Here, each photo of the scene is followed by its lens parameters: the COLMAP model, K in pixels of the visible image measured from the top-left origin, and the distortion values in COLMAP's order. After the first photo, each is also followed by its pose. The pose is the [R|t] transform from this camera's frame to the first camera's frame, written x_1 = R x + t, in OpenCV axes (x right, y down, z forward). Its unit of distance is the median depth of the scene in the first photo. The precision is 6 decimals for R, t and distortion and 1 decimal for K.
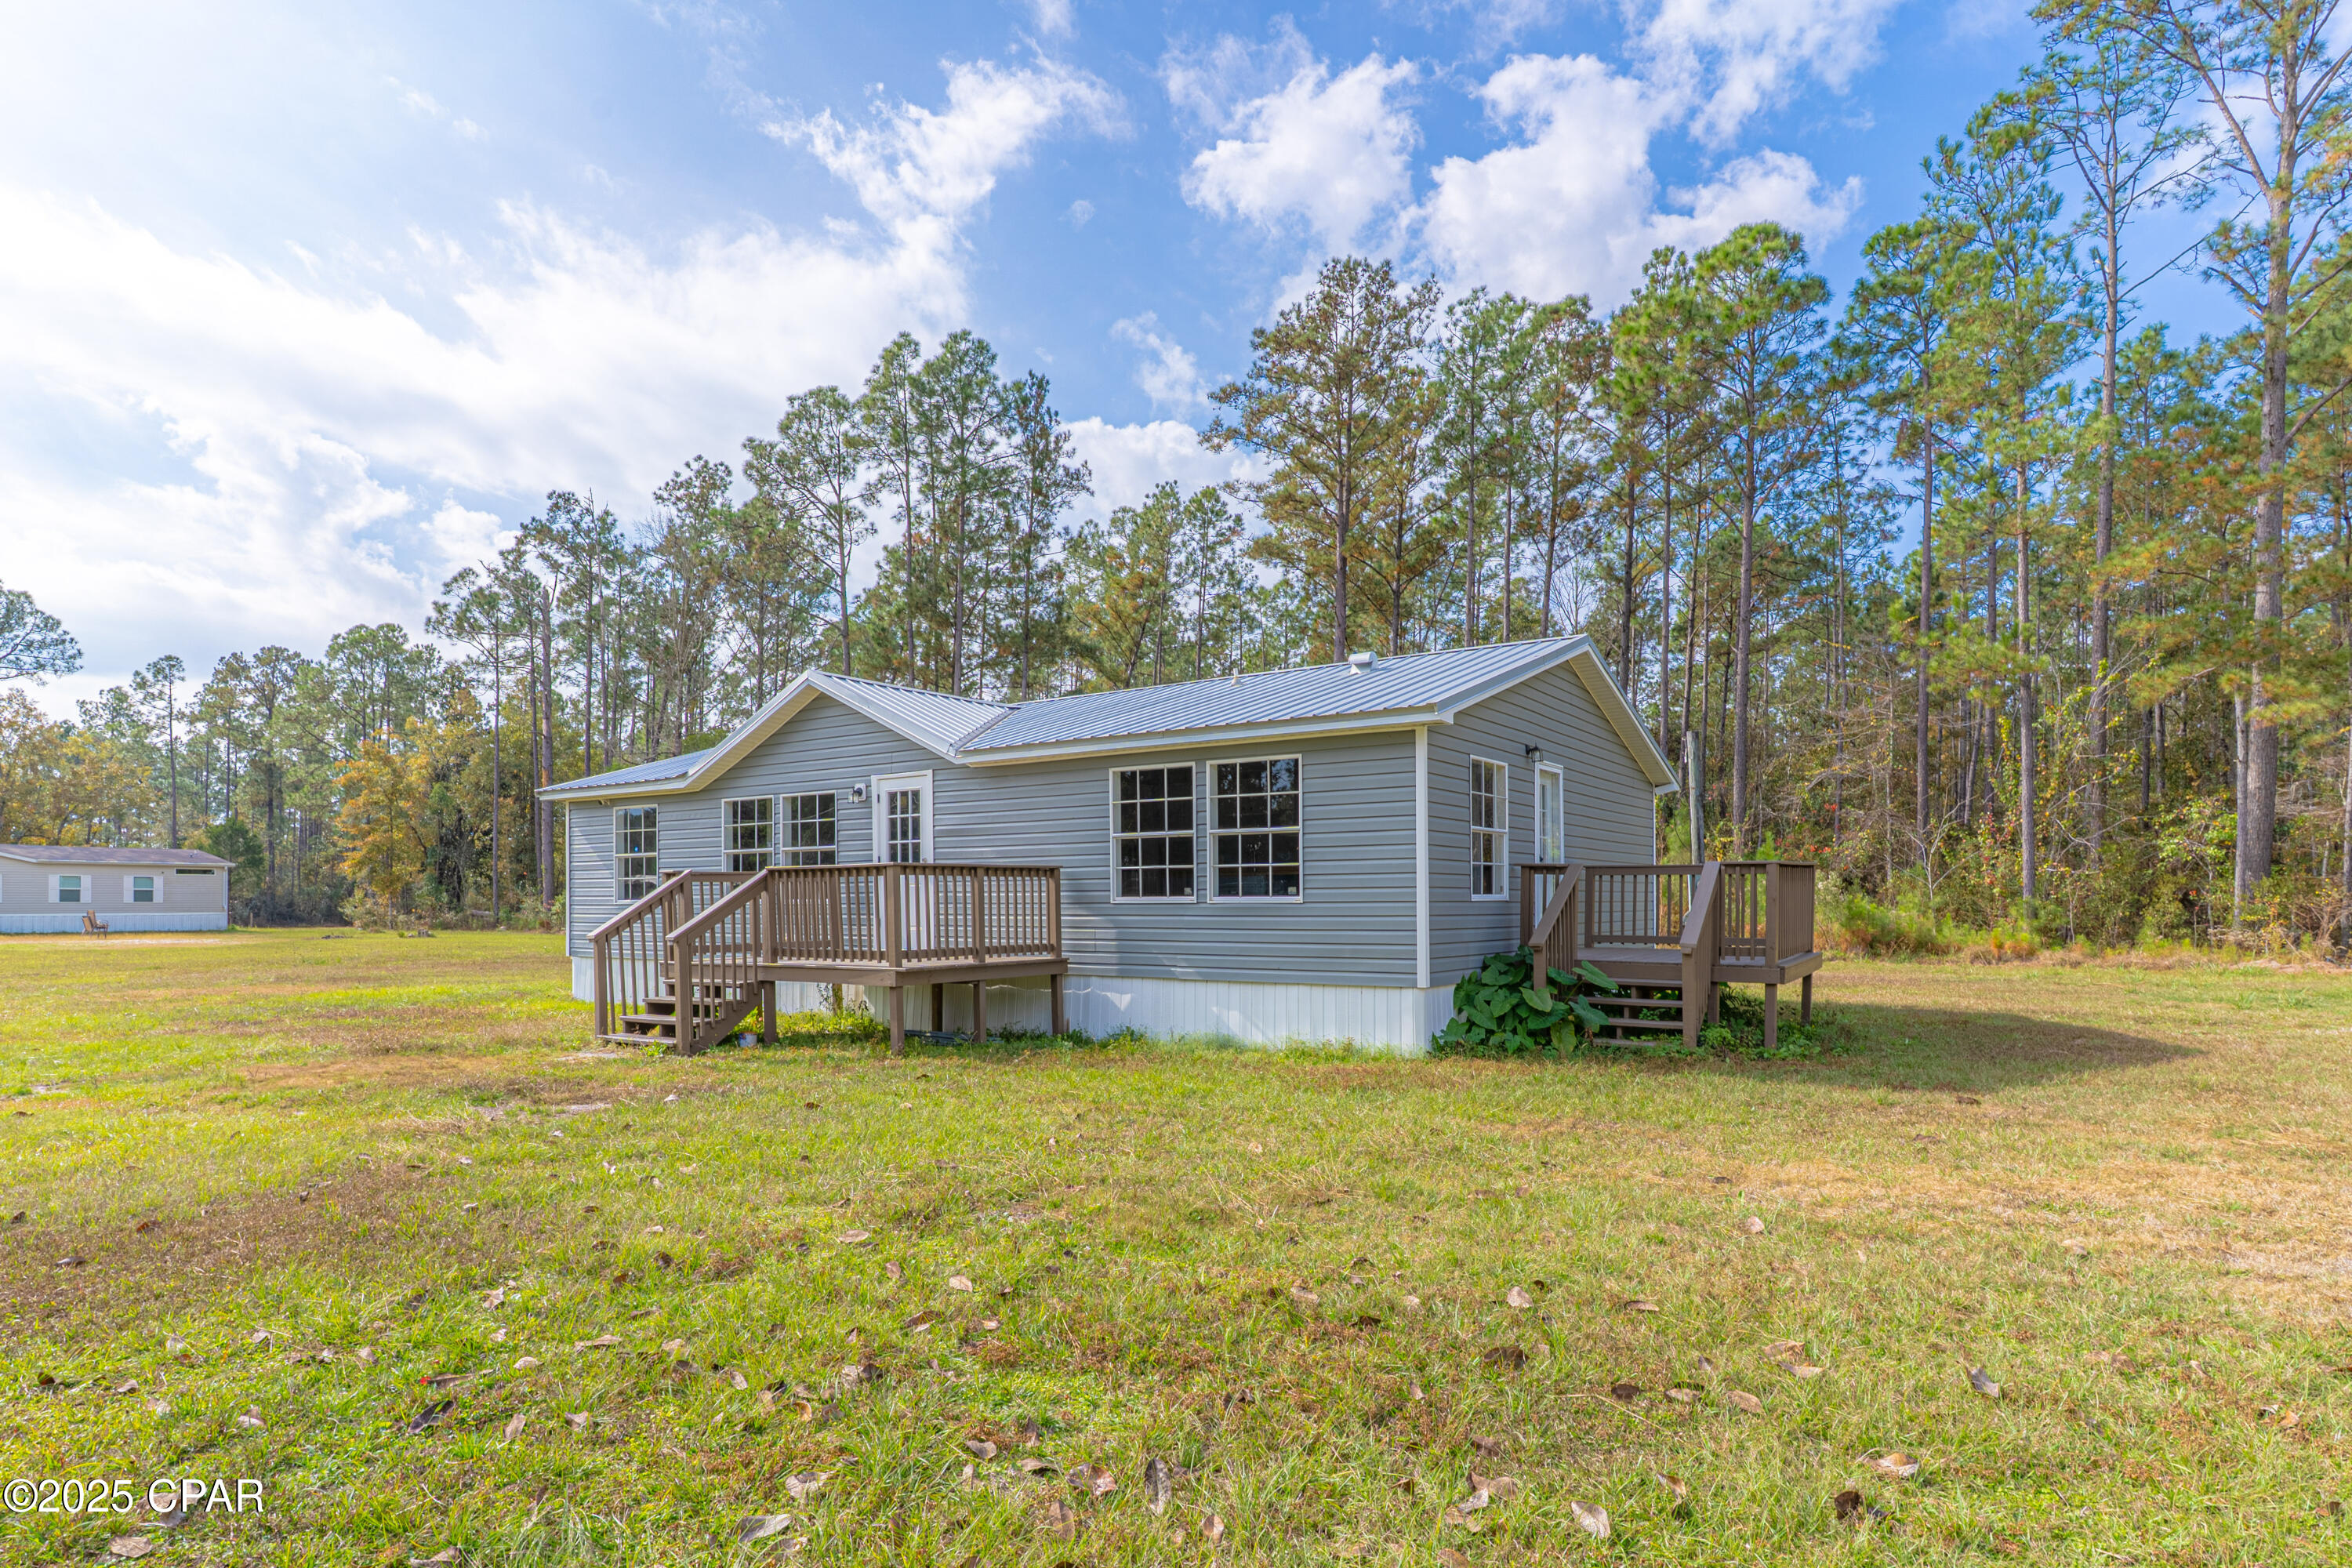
lens RADIAL K [[1258.3, 0, 1176.0], [0, 1258.3, 784.0], [0, 0, 1]] dist [0.004125, 0.000403]
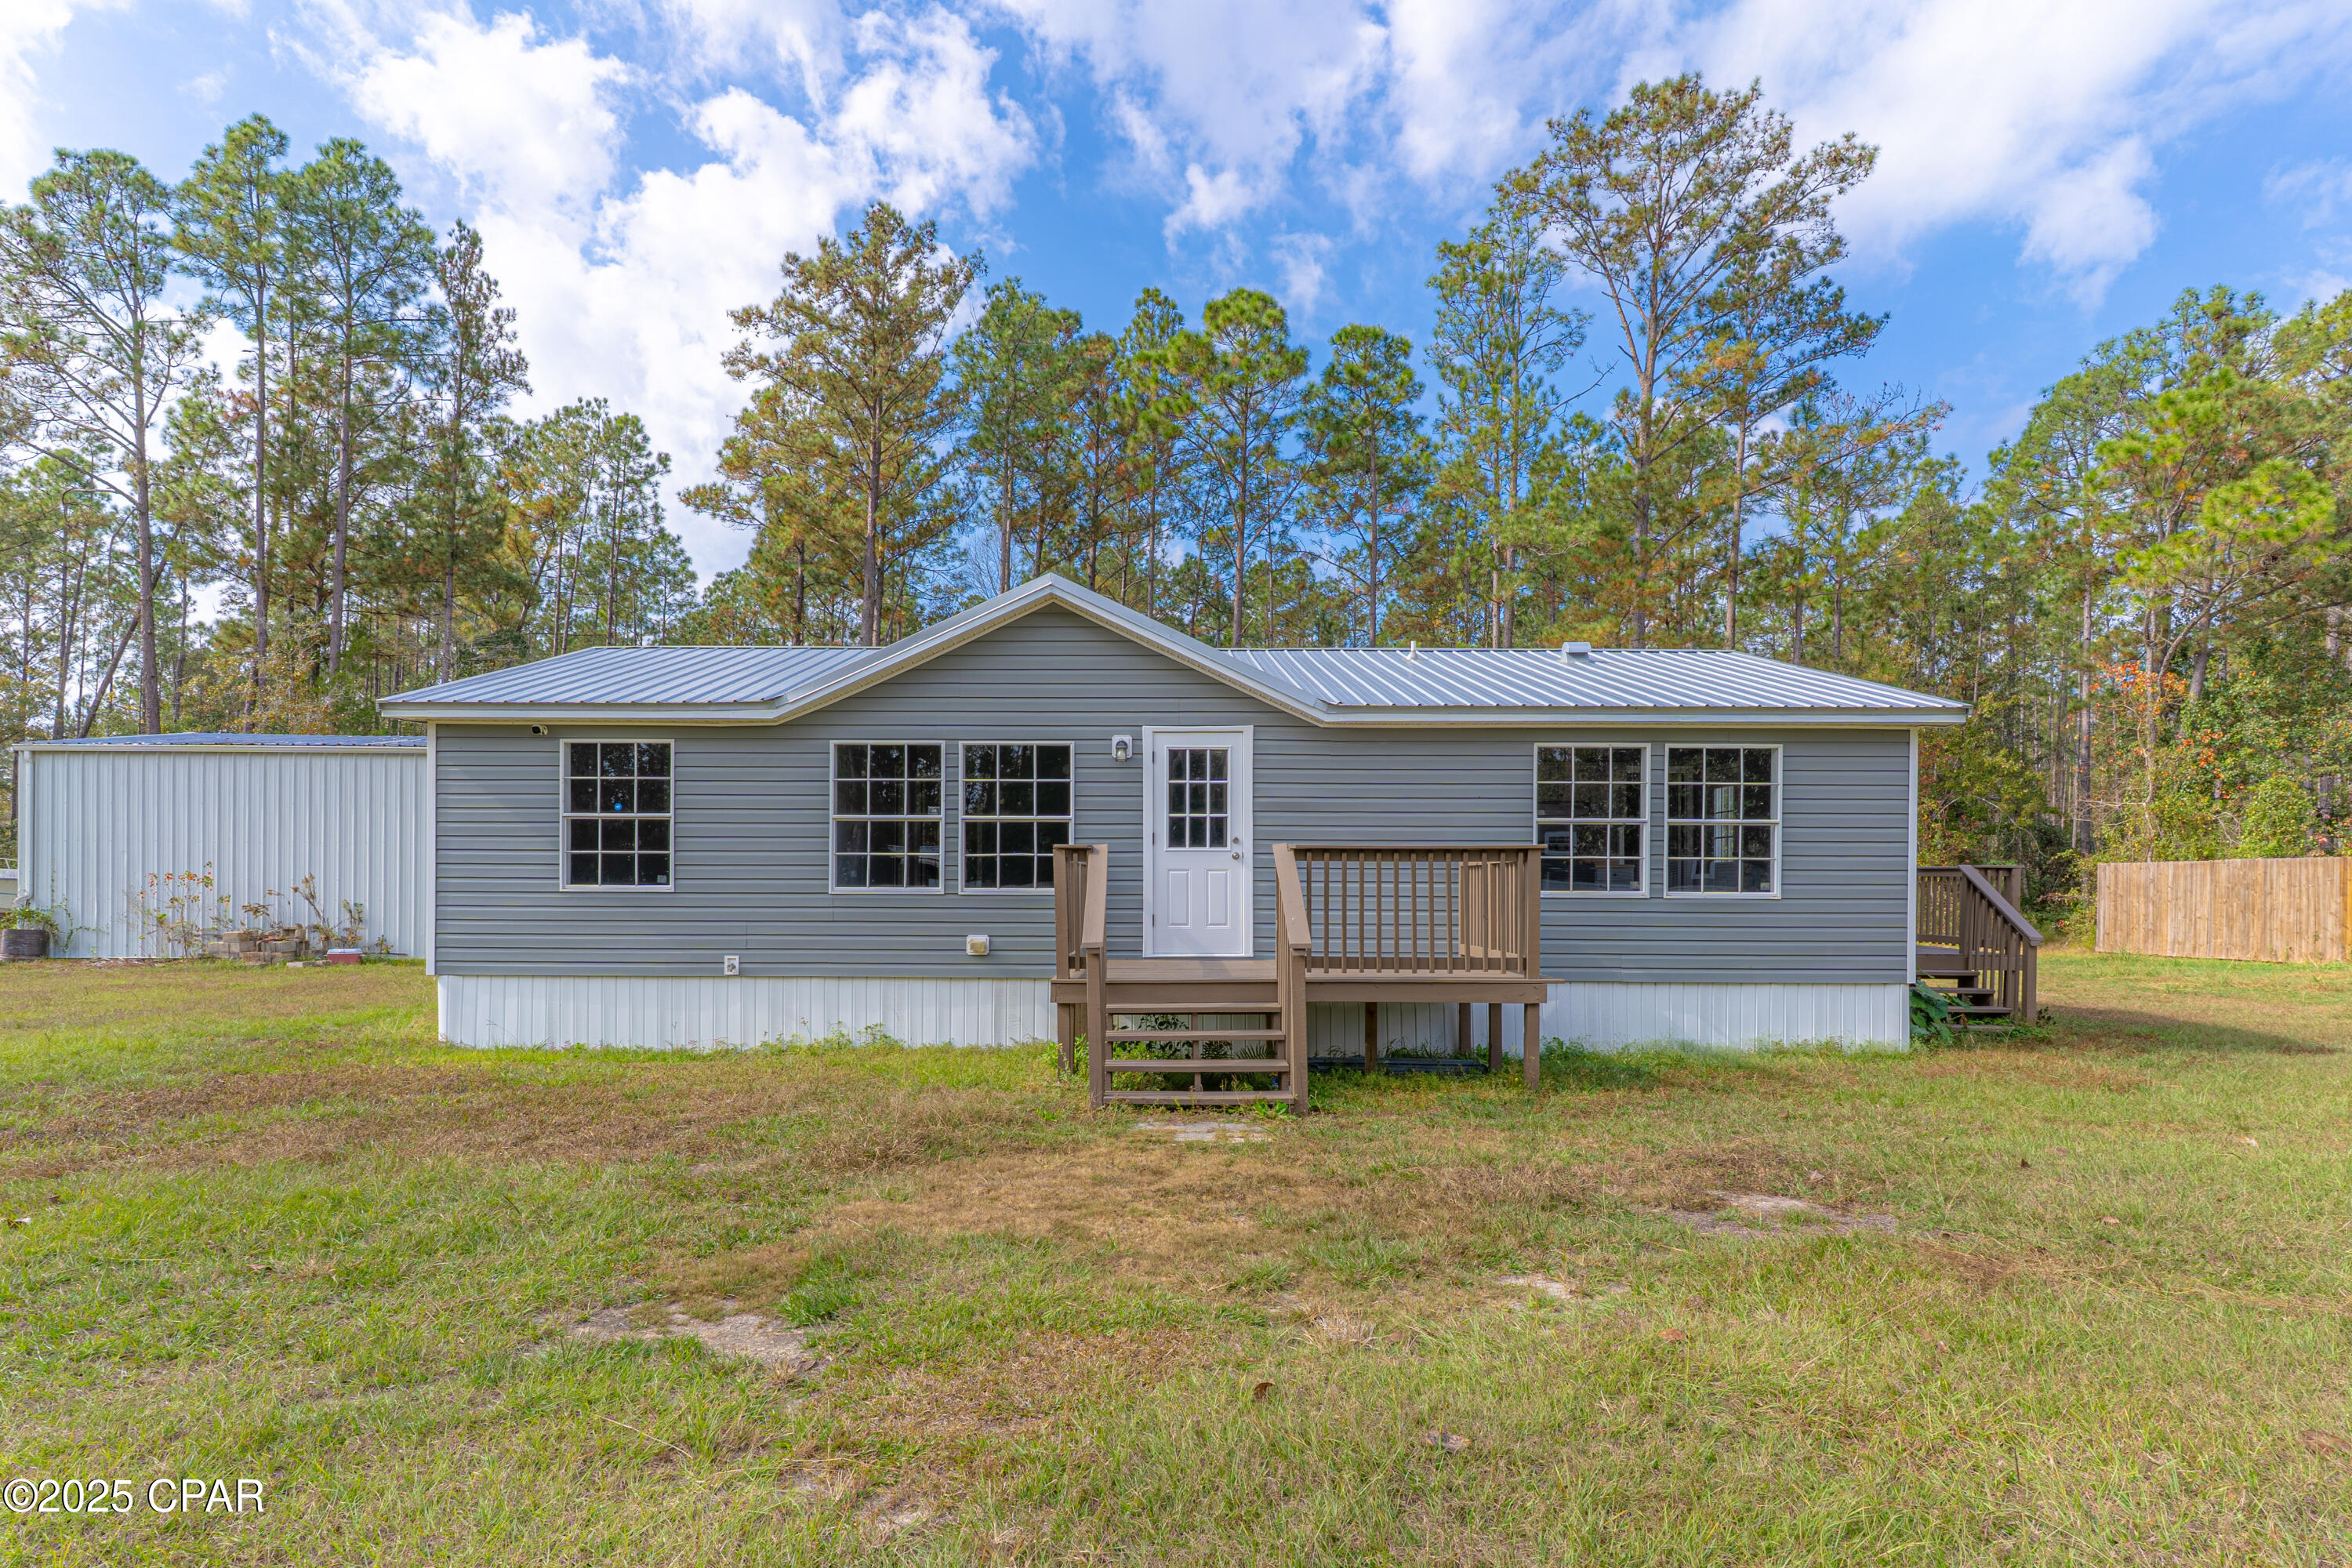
lens RADIAL K [[1258.3, 0, 1176.0], [0, 1258.3, 784.0], [0, 0, 1]] dist [0.004125, 0.000403]
pose [[0.833149, 0.057817, 0.550019, -0.161002], [-0.059519, 0.998118, -0.014763, 0.009536], [-0.549837, -0.020437, 0.835022, 0.089298]]
